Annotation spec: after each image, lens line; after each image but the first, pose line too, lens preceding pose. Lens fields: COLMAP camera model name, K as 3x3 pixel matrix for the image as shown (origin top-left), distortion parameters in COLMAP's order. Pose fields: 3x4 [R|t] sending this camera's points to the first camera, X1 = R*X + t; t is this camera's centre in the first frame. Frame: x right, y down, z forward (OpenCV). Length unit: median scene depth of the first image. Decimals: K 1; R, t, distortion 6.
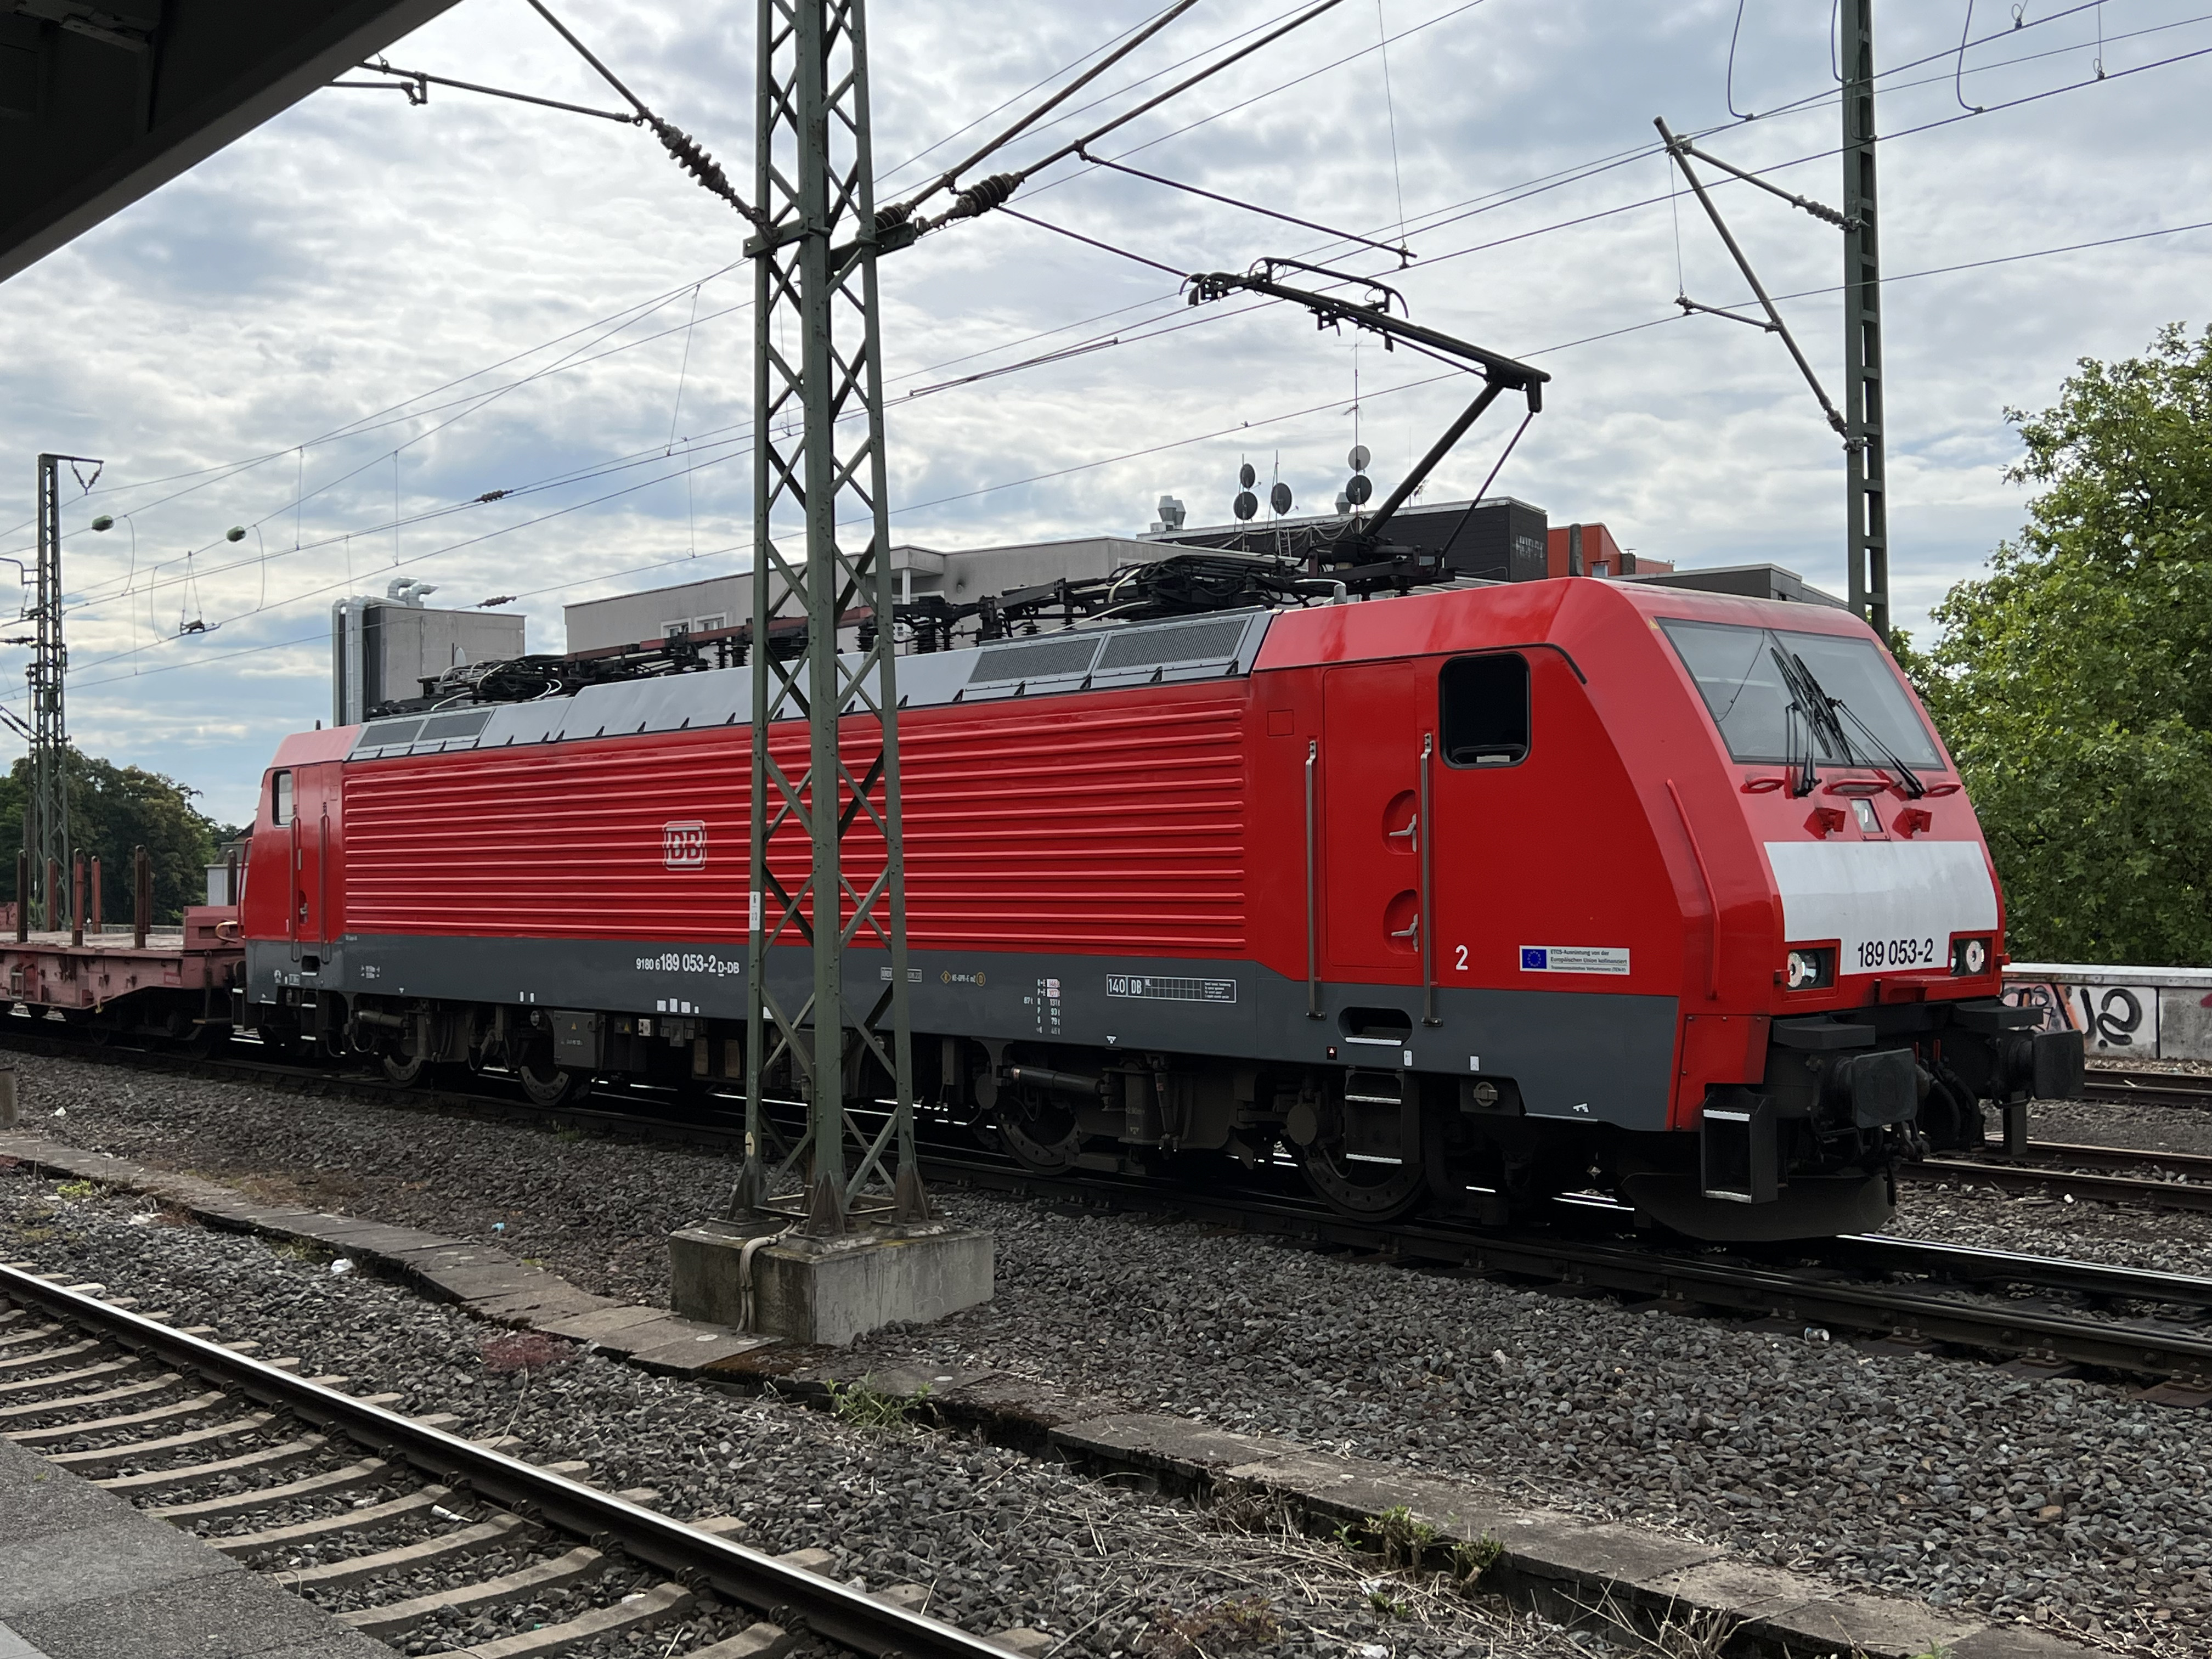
lens RADIAL K [[2263.5, 0, 1105.0], [0, 2263.5, 815.9], [0, 0, 1]] dist [0.179607, -0.430375]
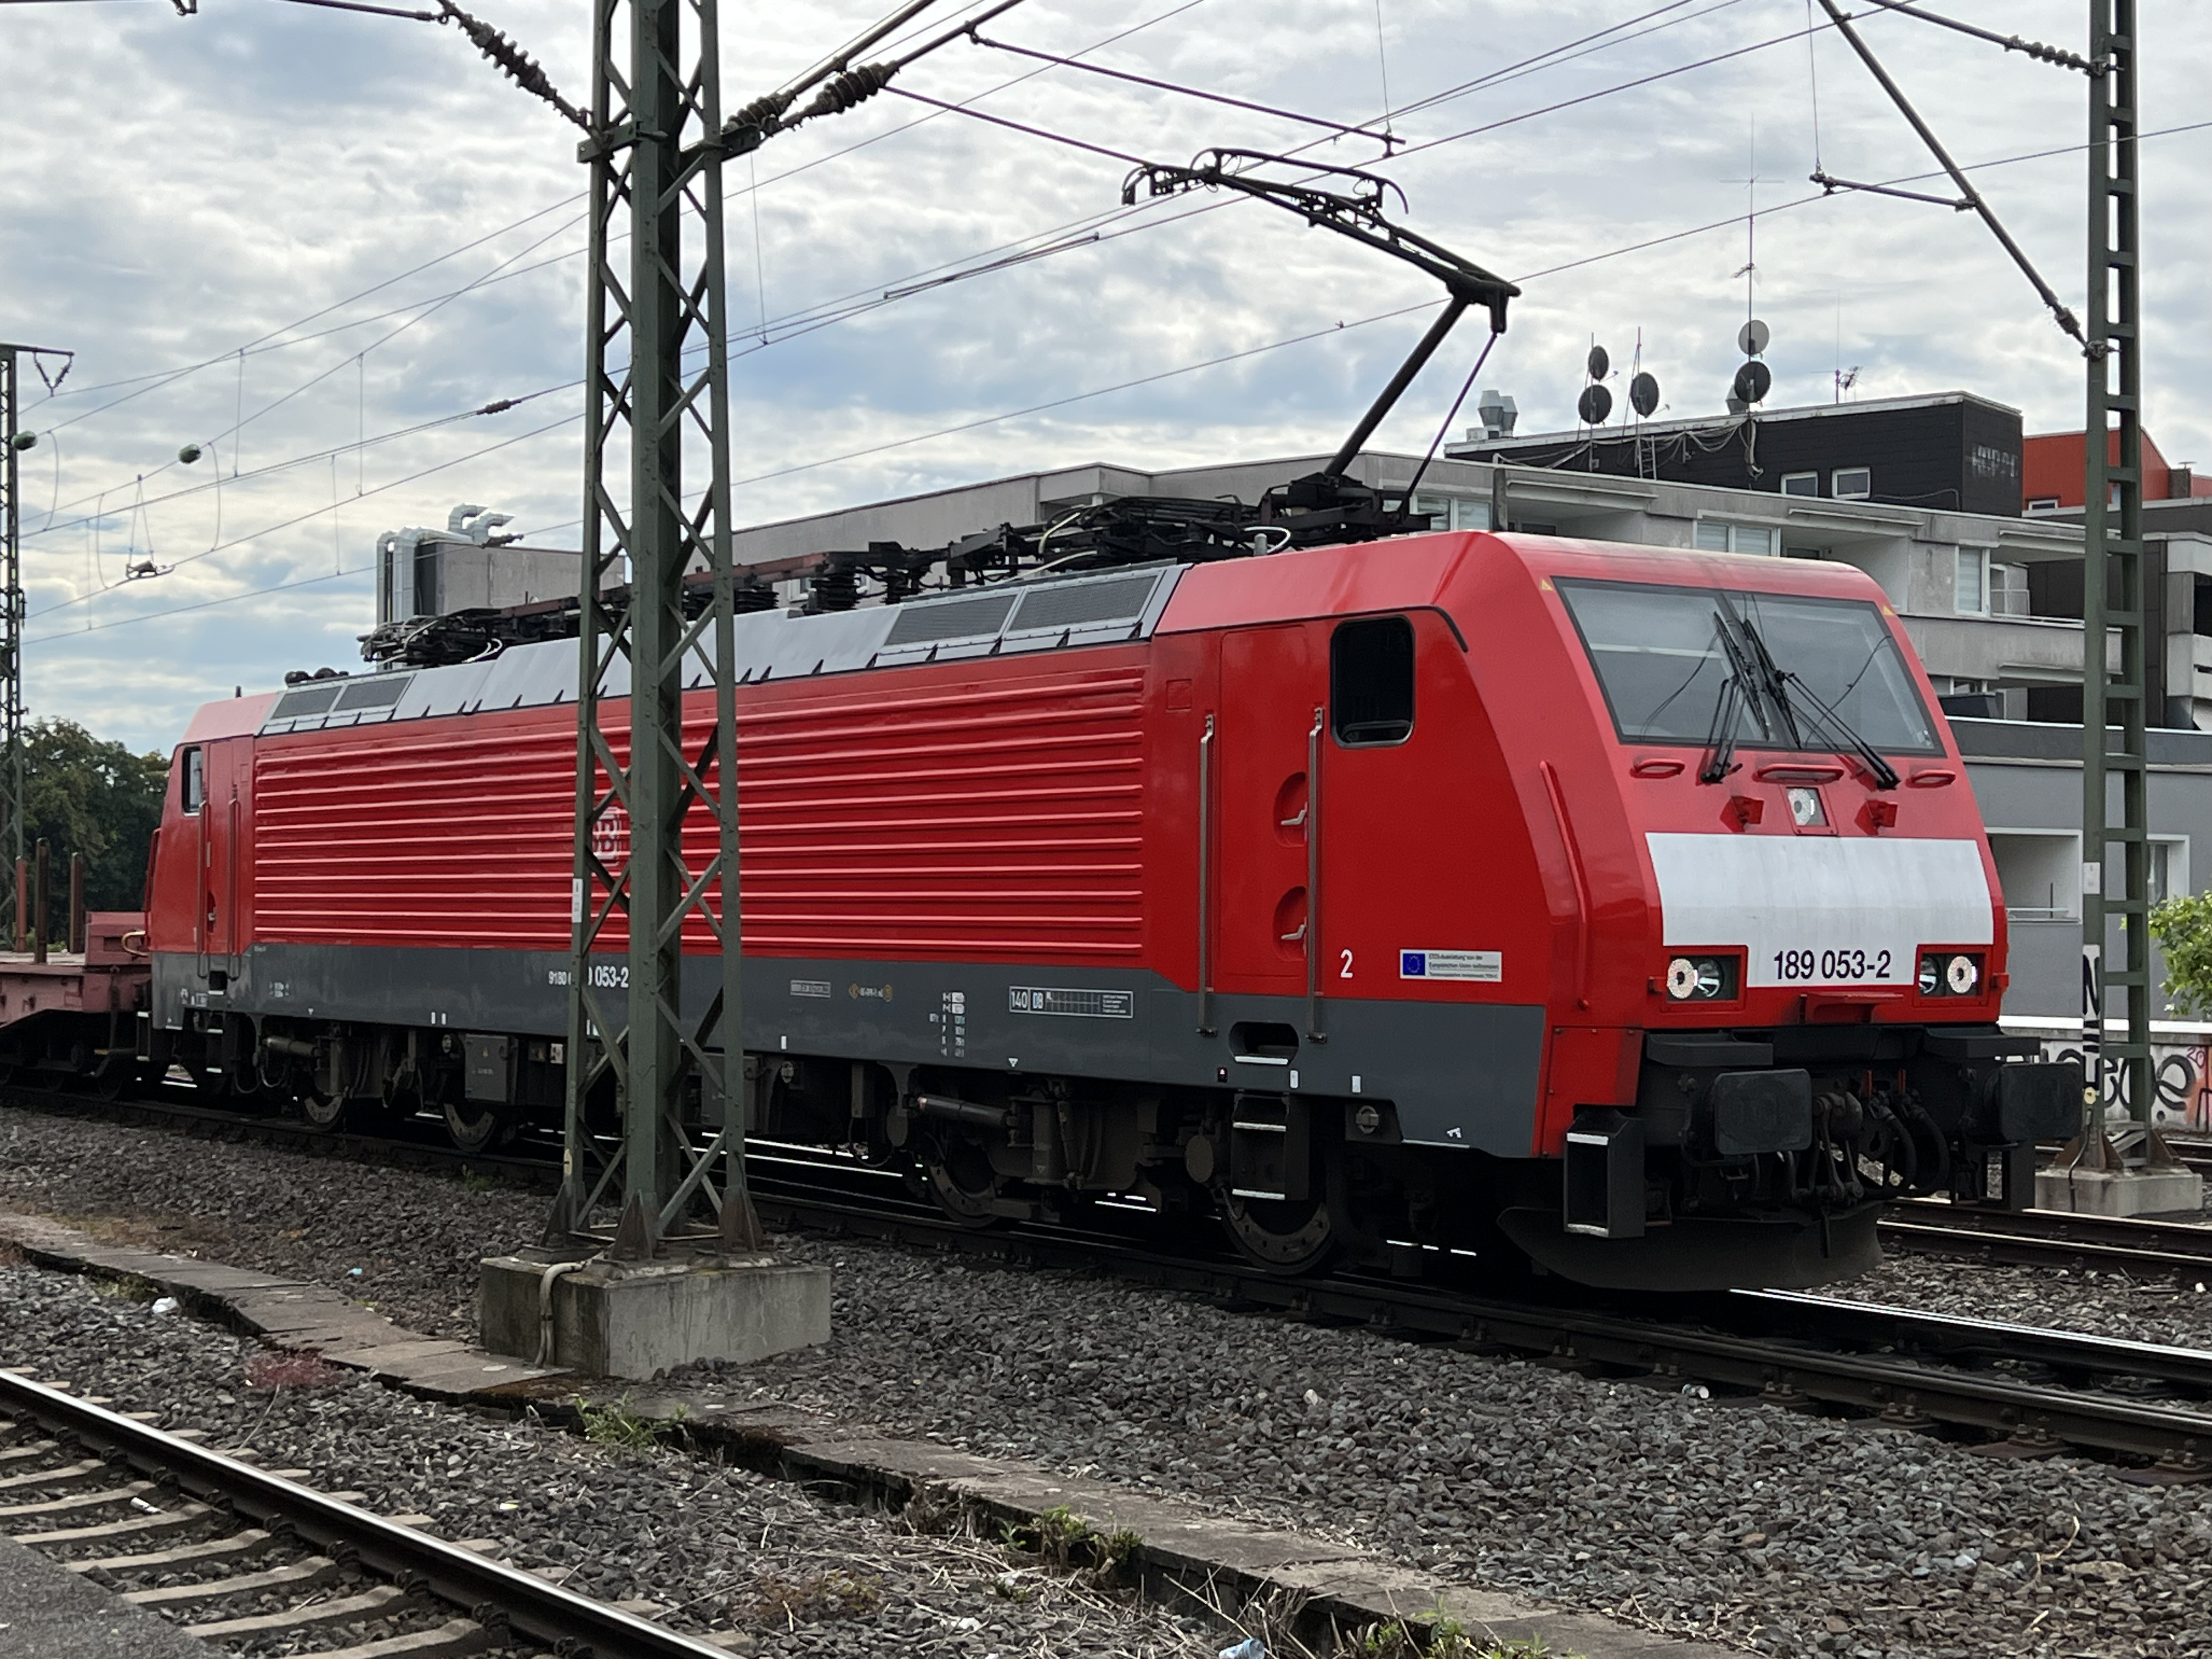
lens RADIAL K [[3214.1, 0, 1121.5], [0, 3214.1, 837.9], [0, 0, 1]] dist [0.243188, -0.754746]
pose [[0.993128, 0.014273, -0.116156, 0.200128], [-0.014270, 0.999898, 0.000857, 0.013158], [0.116157, 0.000806, 0.993231, -0.225529]]
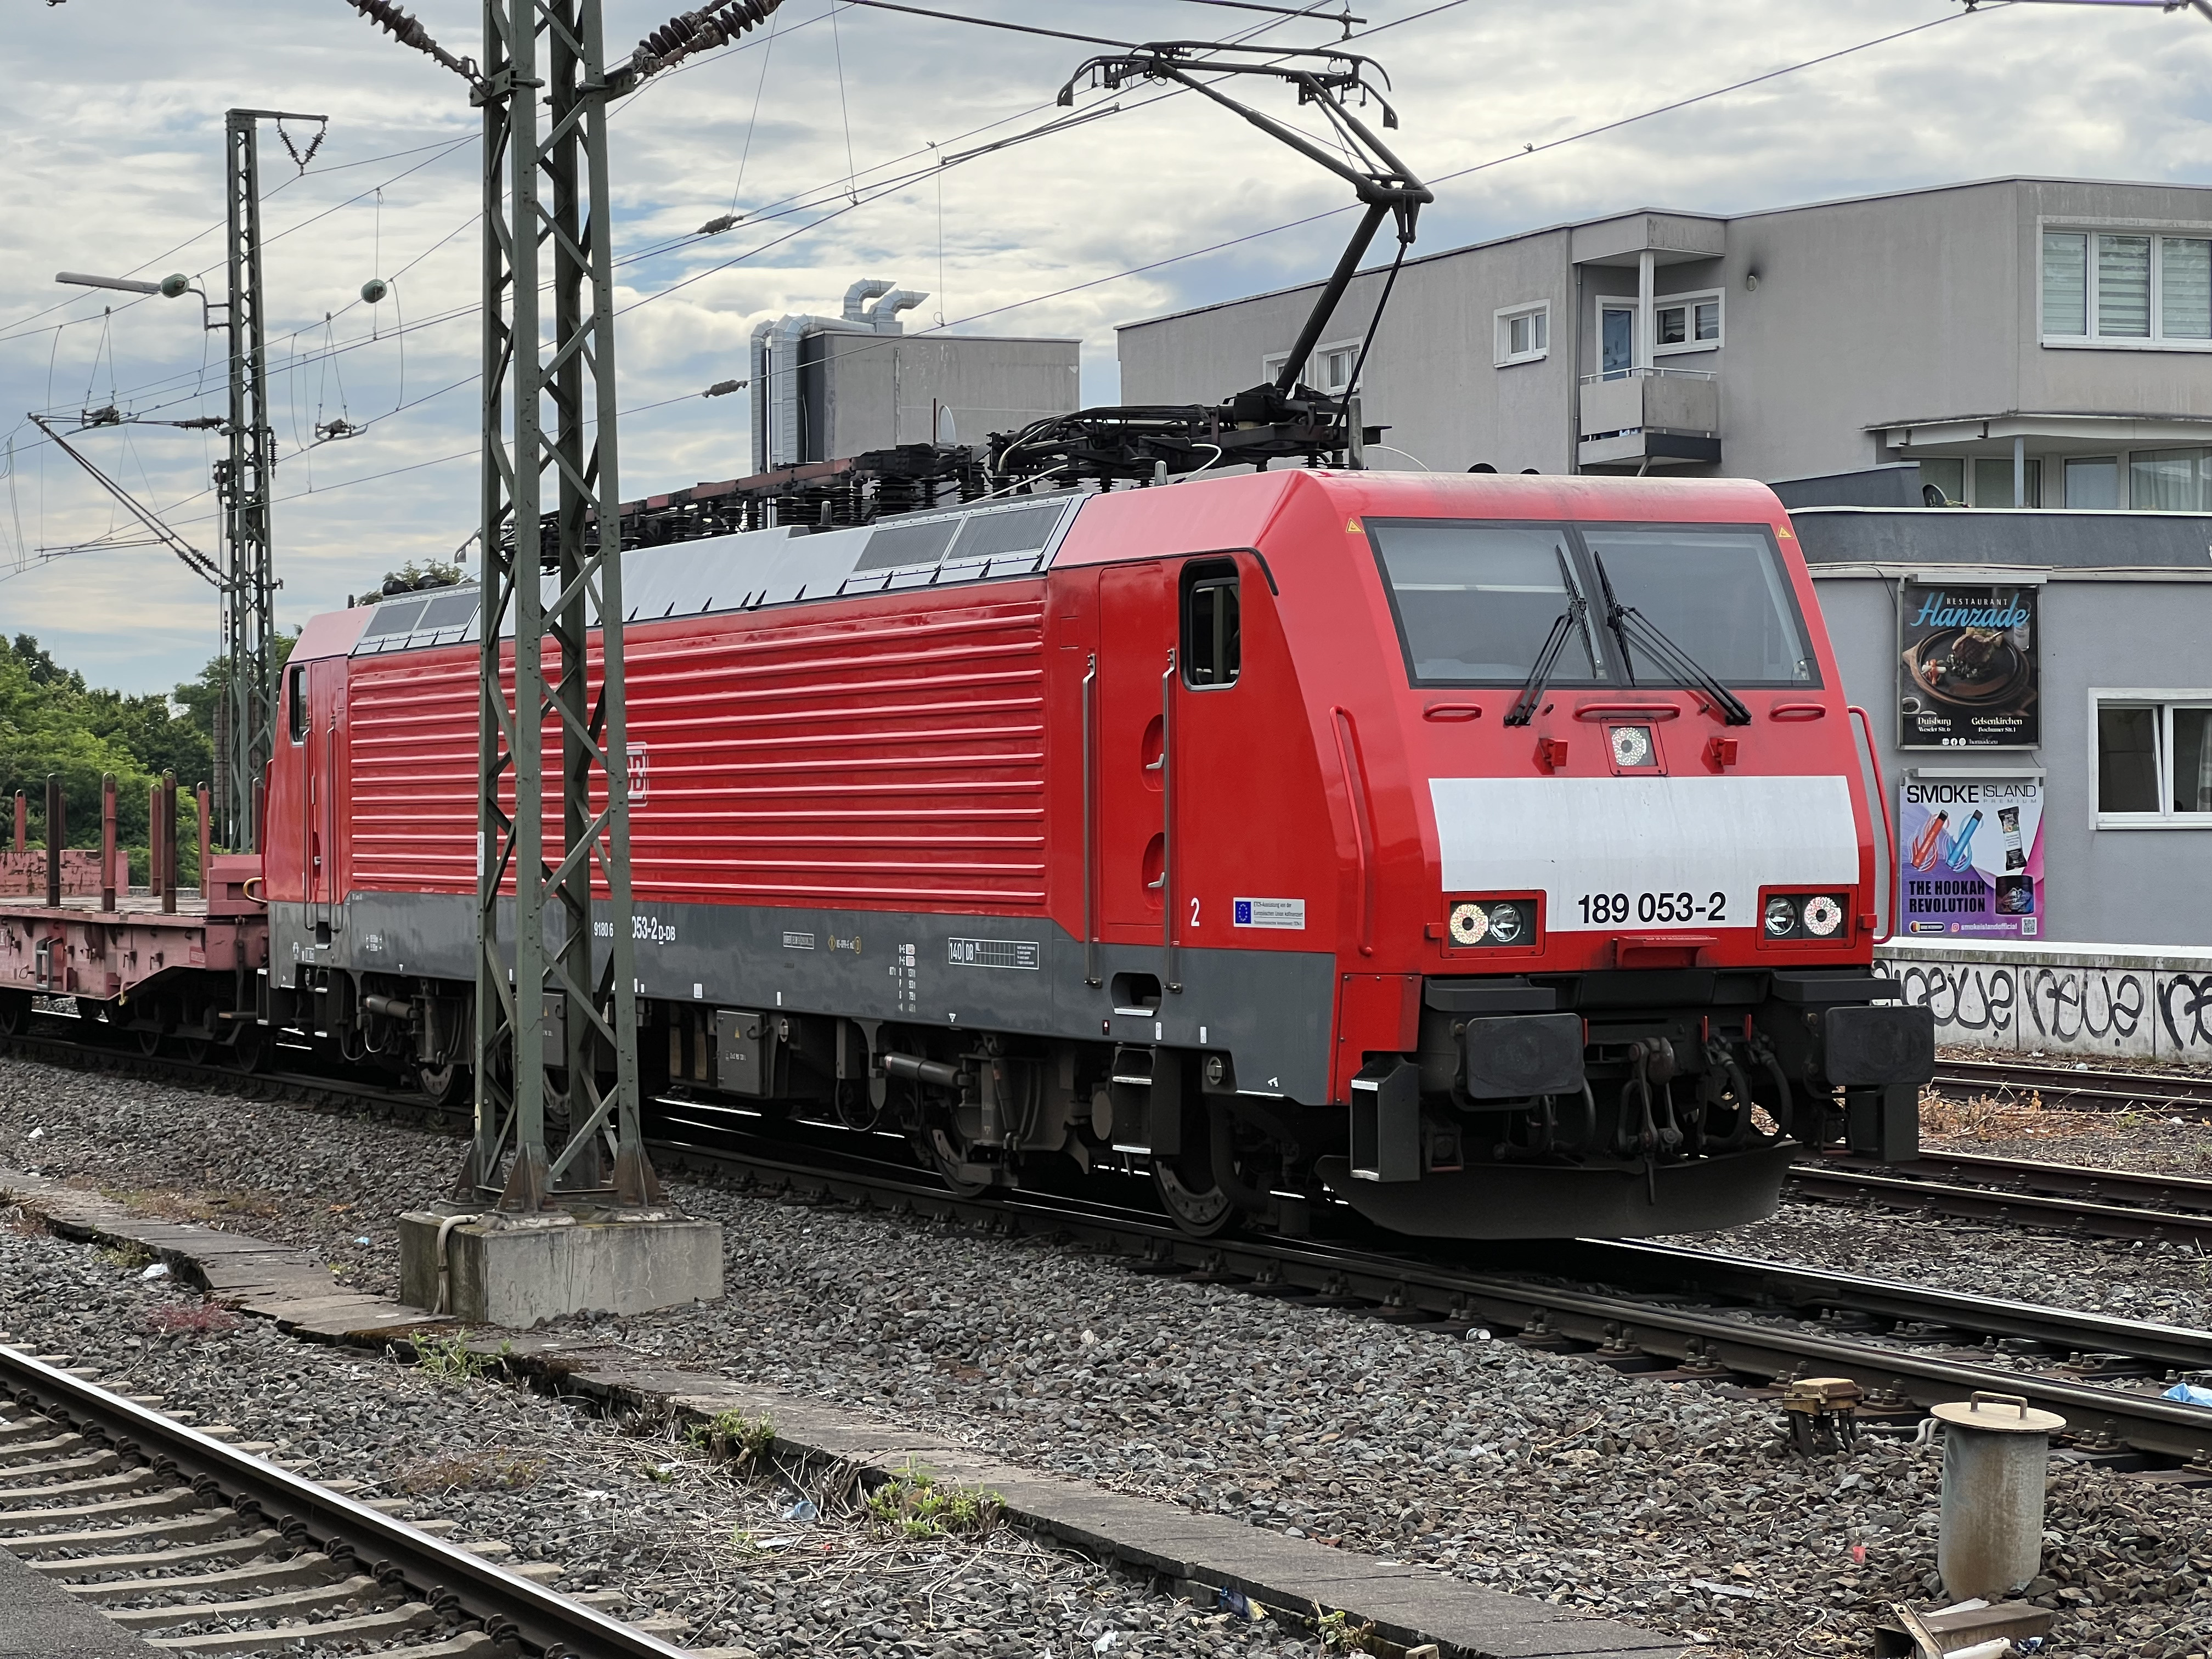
lens RADIAL K [[4908.2, 0, 1061.7], [0, 4908.2, 829.3], [0, 0, 1]] dist [-0.097805, 5.172385]
pose [[0.951046, 0.004549, -0.309015, 0.635931], [0.004267, 0.999603, 0.027848, -0.019184], [0.309019, -0.027803, 0.950649, -0.721479]]
